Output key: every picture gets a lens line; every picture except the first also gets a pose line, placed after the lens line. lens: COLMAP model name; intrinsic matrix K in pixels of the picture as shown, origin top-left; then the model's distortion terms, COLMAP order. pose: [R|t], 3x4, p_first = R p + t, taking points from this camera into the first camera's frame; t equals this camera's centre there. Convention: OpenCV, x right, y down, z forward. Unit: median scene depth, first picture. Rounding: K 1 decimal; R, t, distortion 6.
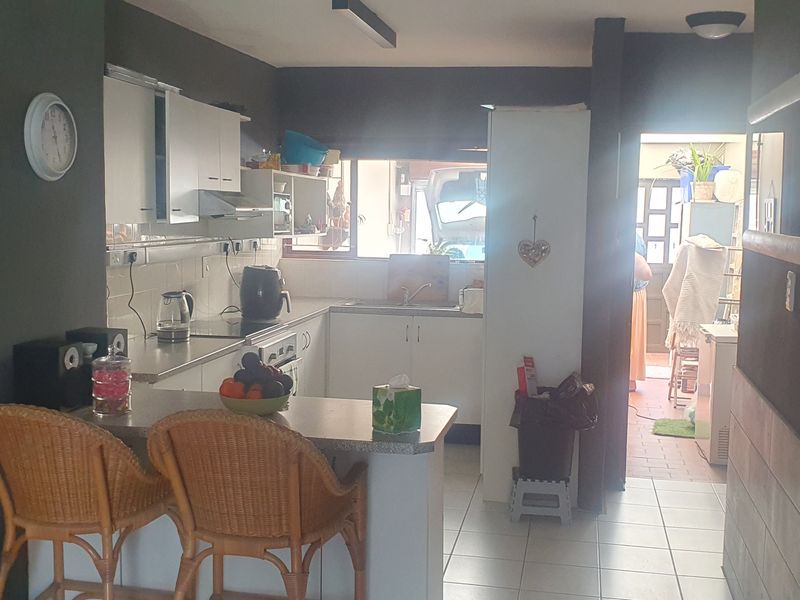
lens RADIAL K [[967.5, 0, 397.3], [0, 967.5, 317.9], [0, 0, 1]] dist [0.263681, -0.889087]
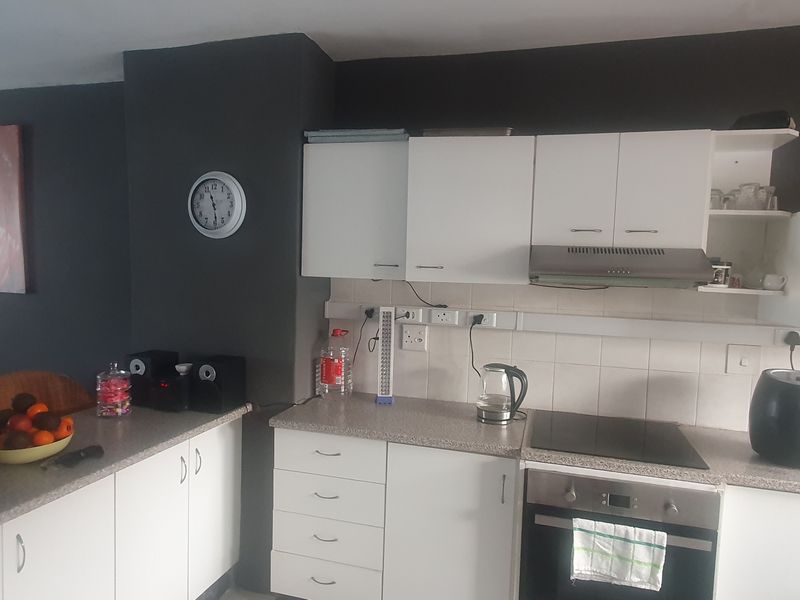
lens RADIAL K [[503.1, 0, 416.1], [0, 503.1, 304.9], [0, 0, 1]] dist [0.004209, 0.002686]
pose [[-0.080172, 0.060002, -0.994974, 0.181094], [-0.147946, 0.986414, 0.071407, -0.082384], [0.985741, 0.152927, -0.070205, 0.787436]]
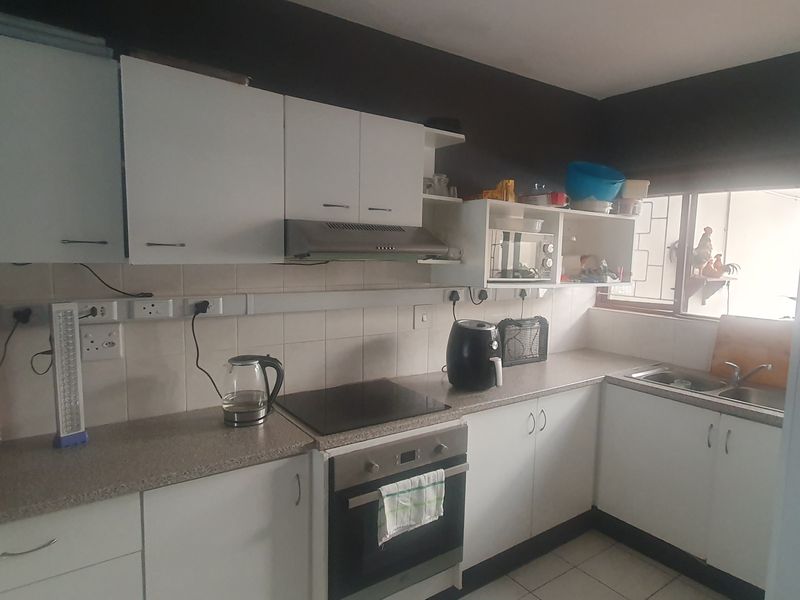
lens RADIAL K [[503.1, 0, 416.1], [0, 503.1, 304.9], [0, 0, 1]] dist [0.004209, 0.002686]
pose [[0.729606, 0.078142, -0.679388, 0.104006], [-0.092197, 0.995620, 0.015503, -0.069246], [0.677624, 0.051326, 0.733615, 0.664973]]
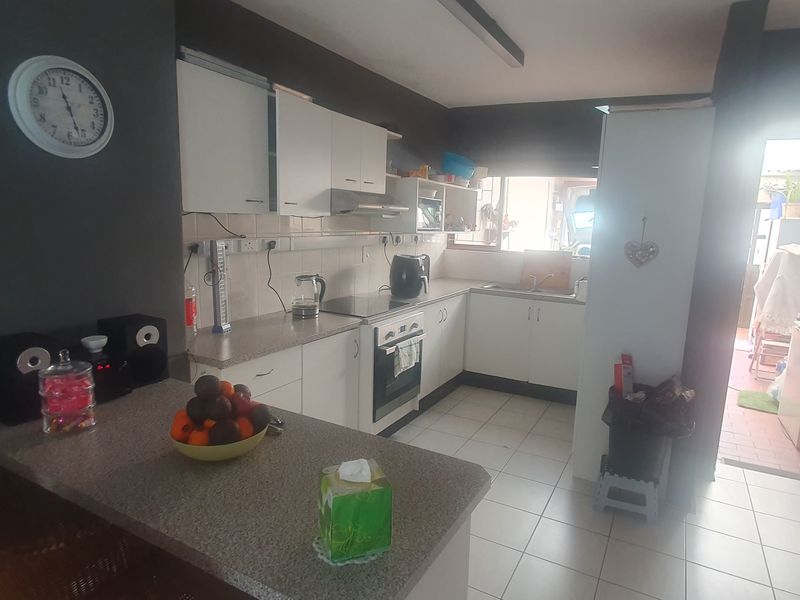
lens RADIAL K [[503.1, 0, 416.1], [0, 503.1, 304.9], [0, 0, 1]] dist [0.004209, 0.002686]
pose [[0.955846, 0.070832, -0.285204, 0.061766], [-0.056291, 0.996677, 0.058873, -0.028282], [0.288427, -0.040219, 0.956657, 0.376985]]
